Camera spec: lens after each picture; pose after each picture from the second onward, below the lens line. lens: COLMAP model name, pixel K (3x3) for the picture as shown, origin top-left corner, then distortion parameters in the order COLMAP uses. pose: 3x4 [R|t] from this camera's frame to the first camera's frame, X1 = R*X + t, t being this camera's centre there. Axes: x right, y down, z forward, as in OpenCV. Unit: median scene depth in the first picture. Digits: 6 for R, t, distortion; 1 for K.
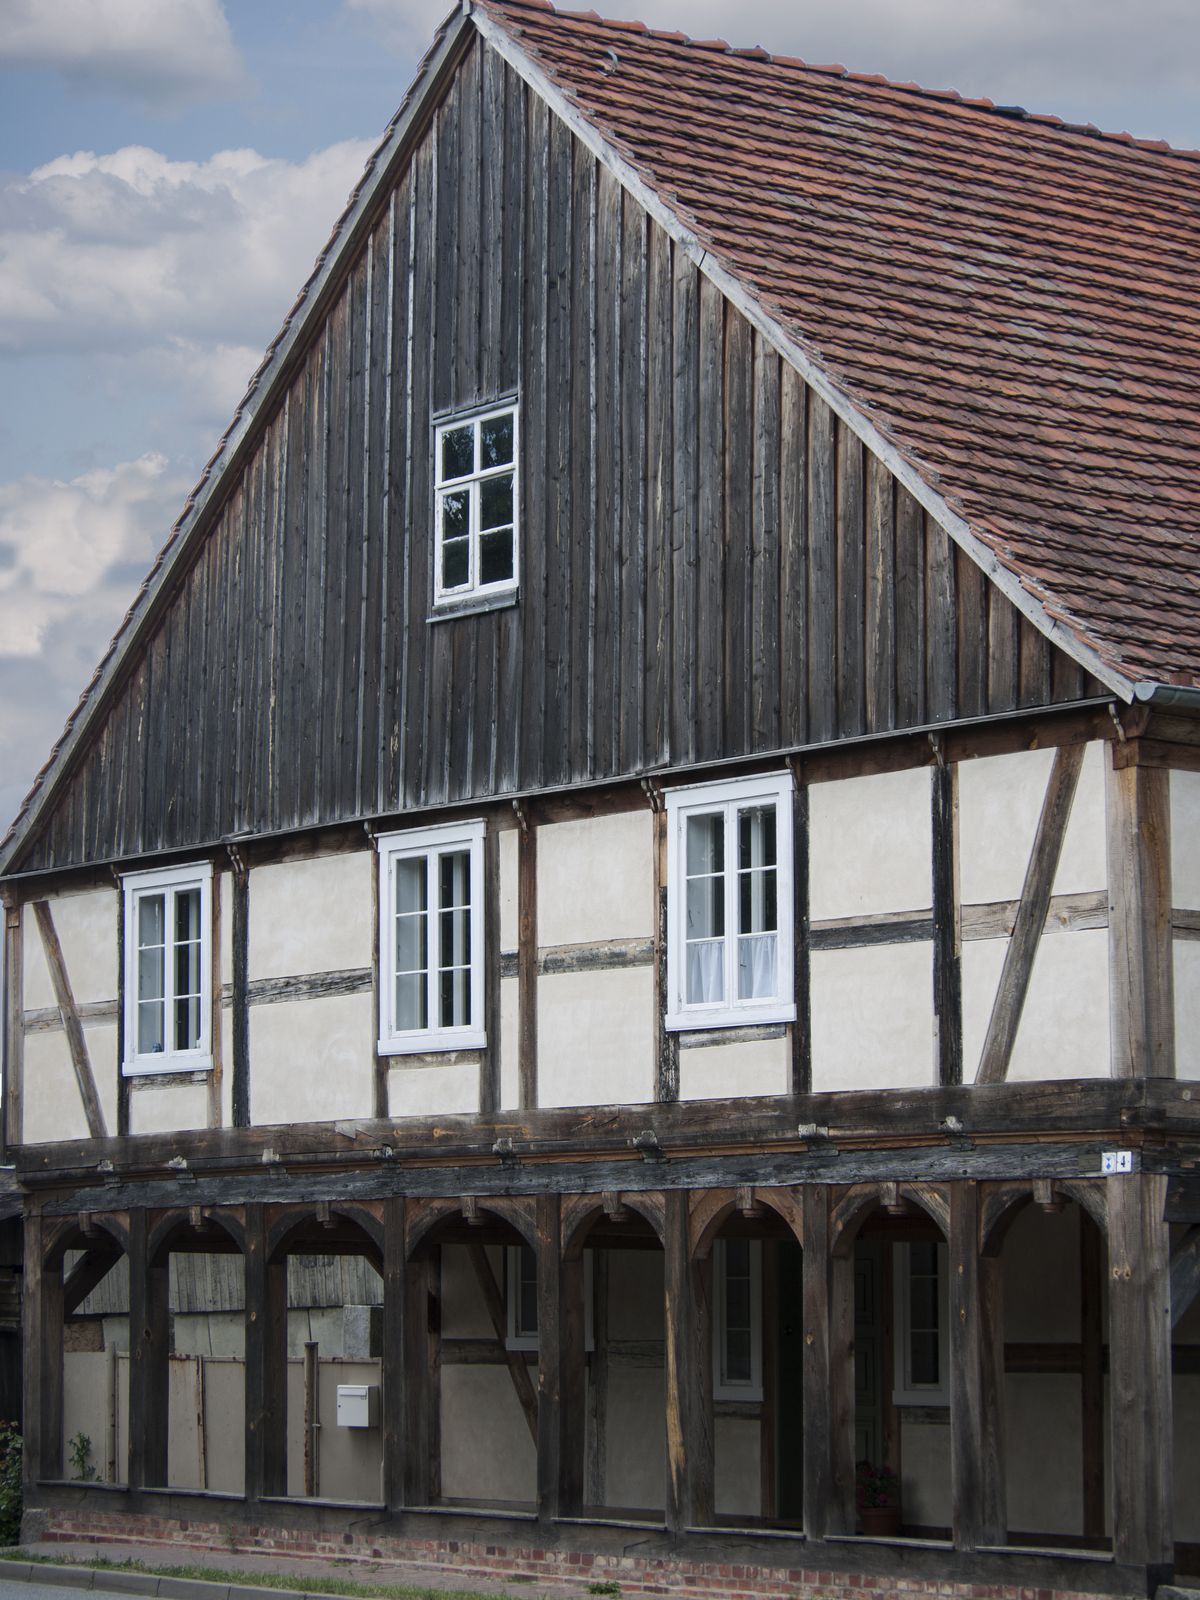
lens RADIAL K [[4251.2, 0, 600.0], [0, 4251.2, 800.0], [0, 0, 1]] dist [-0.074819, 0.335349]
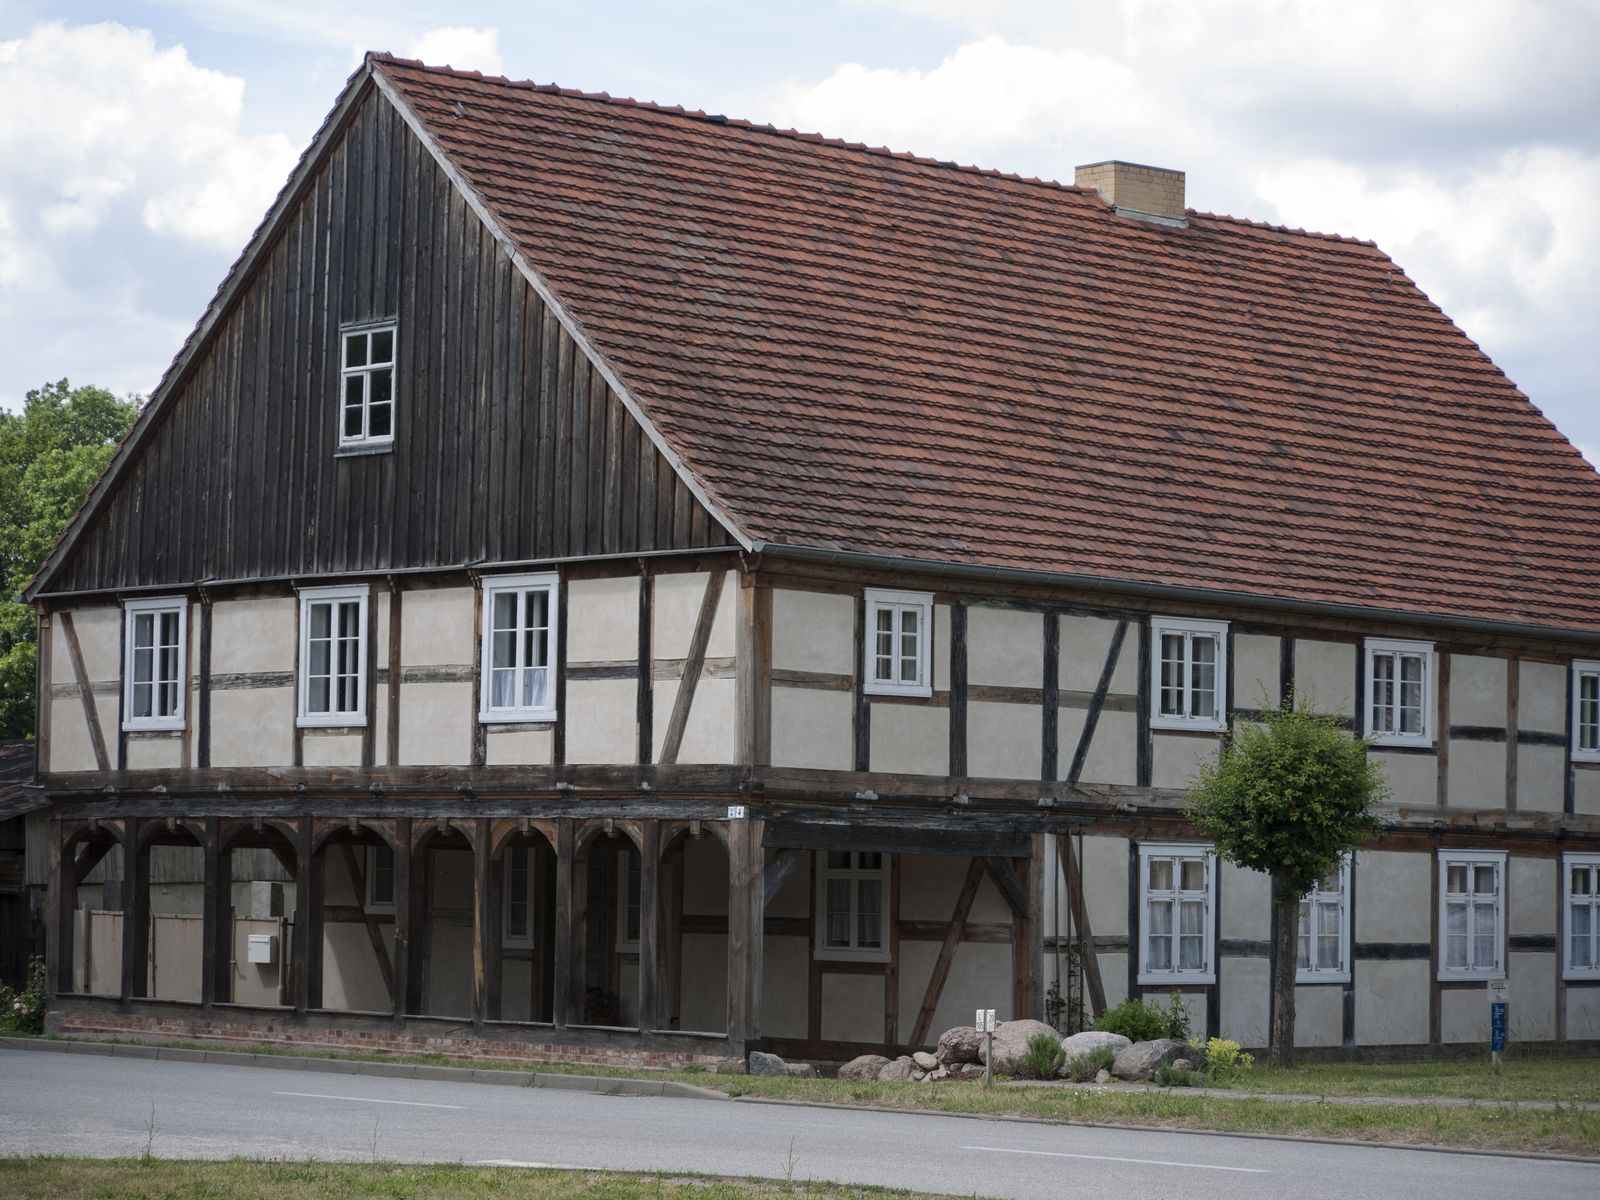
lens RADIAL K [[4251.2, 0, 797.3], [0, 4251.2, 619.9], [0, 0, 1]] dist [-0.074819, 0.335349]
pose [[0.995221, 0.025168, 0.094350, -0.017489], [-0.030525, 0.997977, 0.055764, -0.078065], [-0.092756, -0.058378, 0.993976, -0.625707]]
